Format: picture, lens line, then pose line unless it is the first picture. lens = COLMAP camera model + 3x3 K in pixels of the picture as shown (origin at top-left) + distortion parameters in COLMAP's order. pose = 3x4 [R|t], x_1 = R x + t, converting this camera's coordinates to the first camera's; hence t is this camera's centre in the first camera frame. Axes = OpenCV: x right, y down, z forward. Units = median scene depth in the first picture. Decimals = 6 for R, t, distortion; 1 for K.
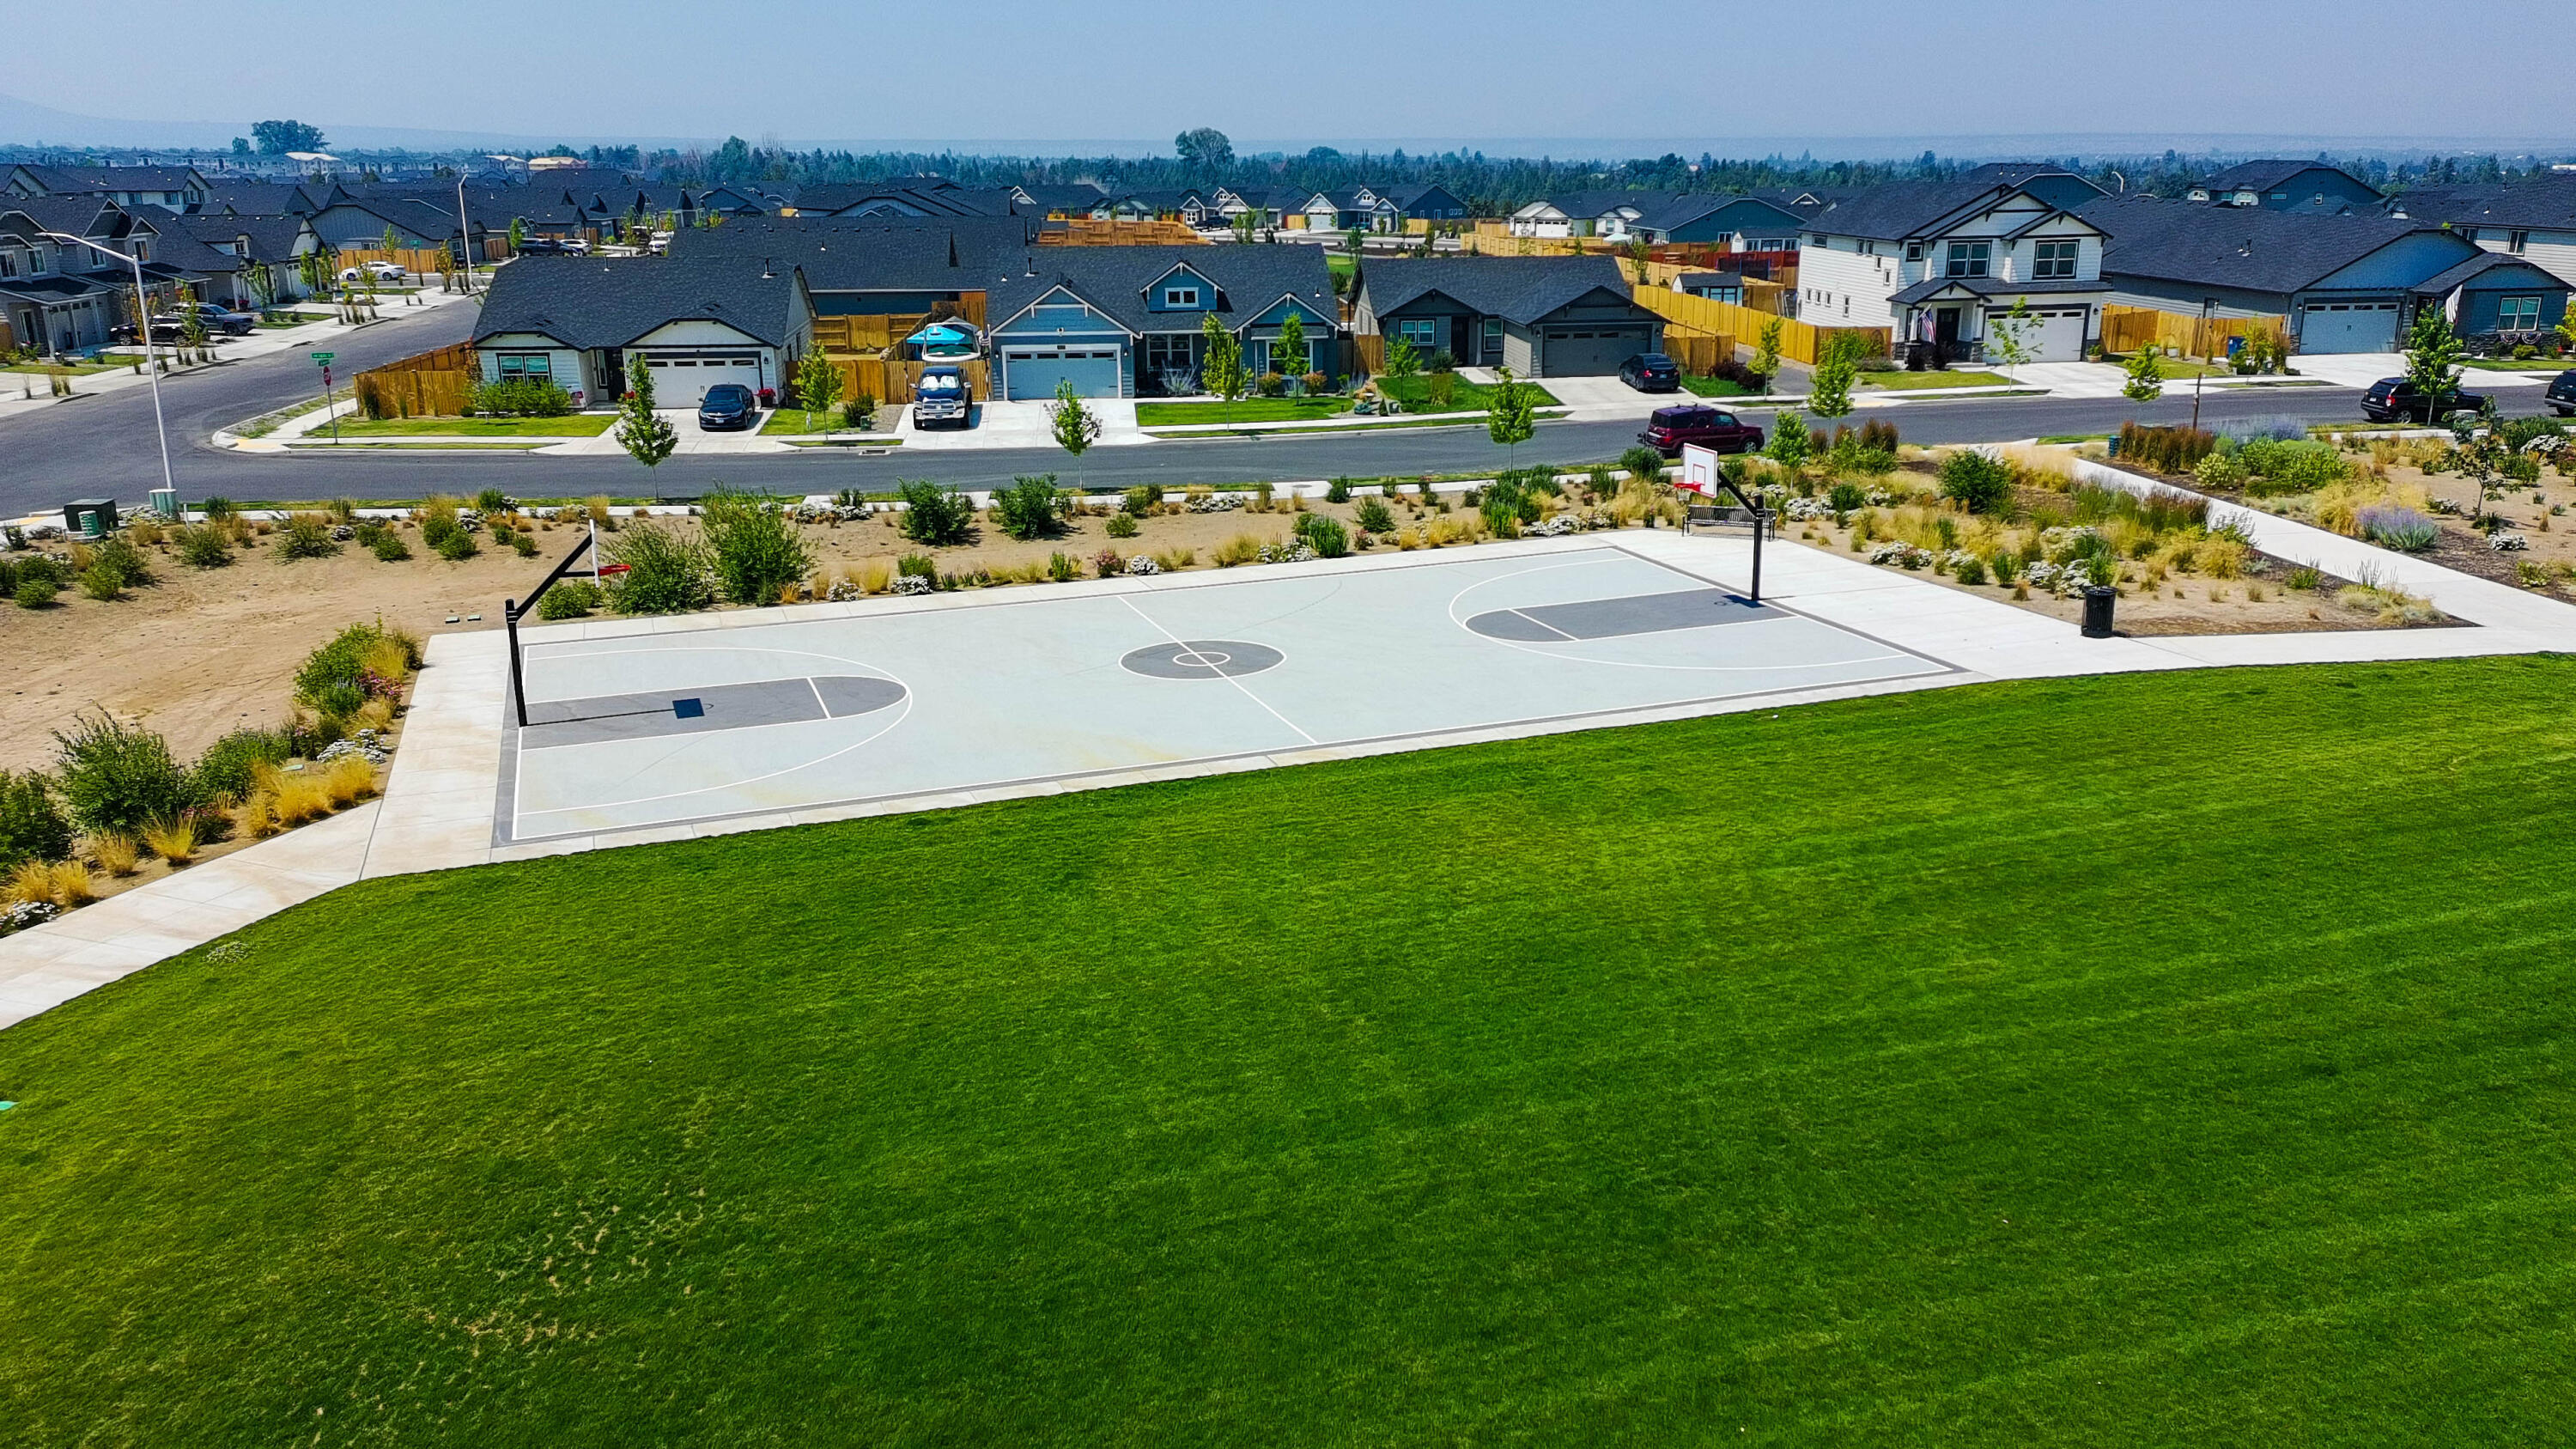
lens RADIAL K [[1978.3, 0, 1275.2], [0, 1978.3, 725.3], [0, 0, 1]] dist [0.063608, -0.051445]
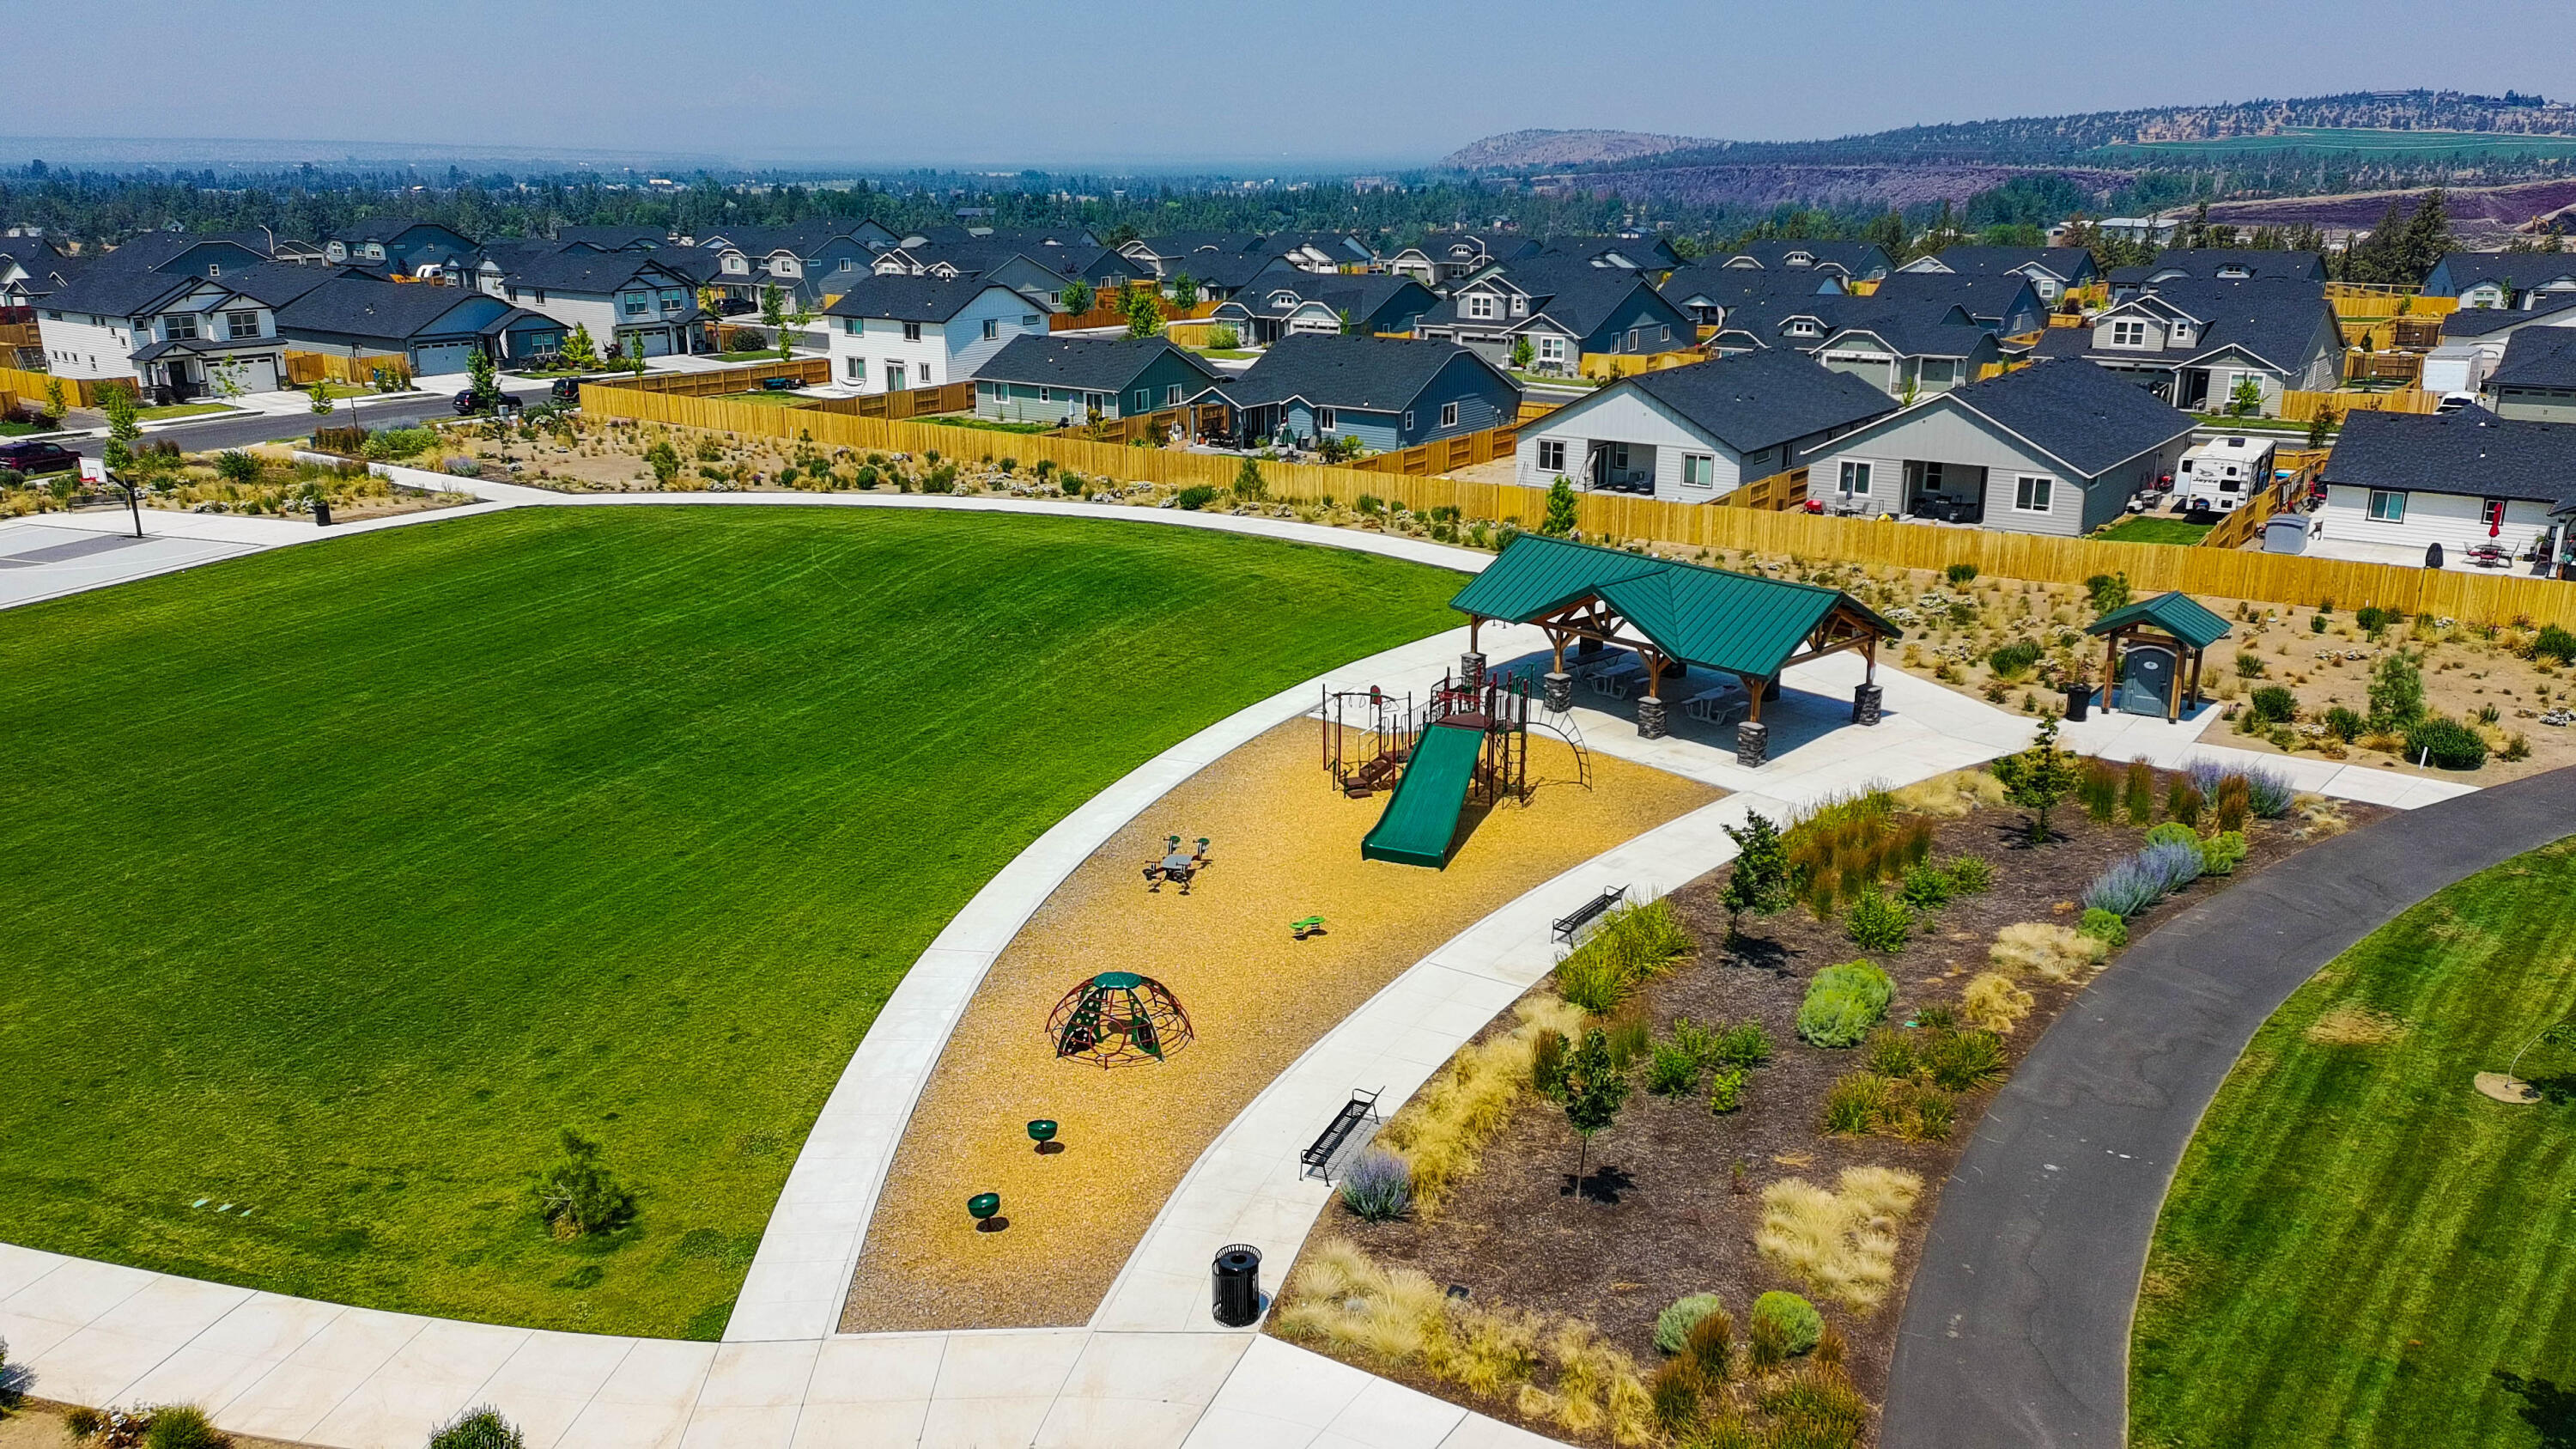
lens RADIAL K [[1978.3, 0, 1289.7], [0, 1978.3, 734.4], [0, 0, 1]] dist [0.063608, -0.051445]
pose [[0.663616, -0.206582, 0.718983, -0.310206], [0.205716, 0.974454, 0.090111, 0.121621], [-0.719232, 0.088108, 0.689161, -0.759535]]
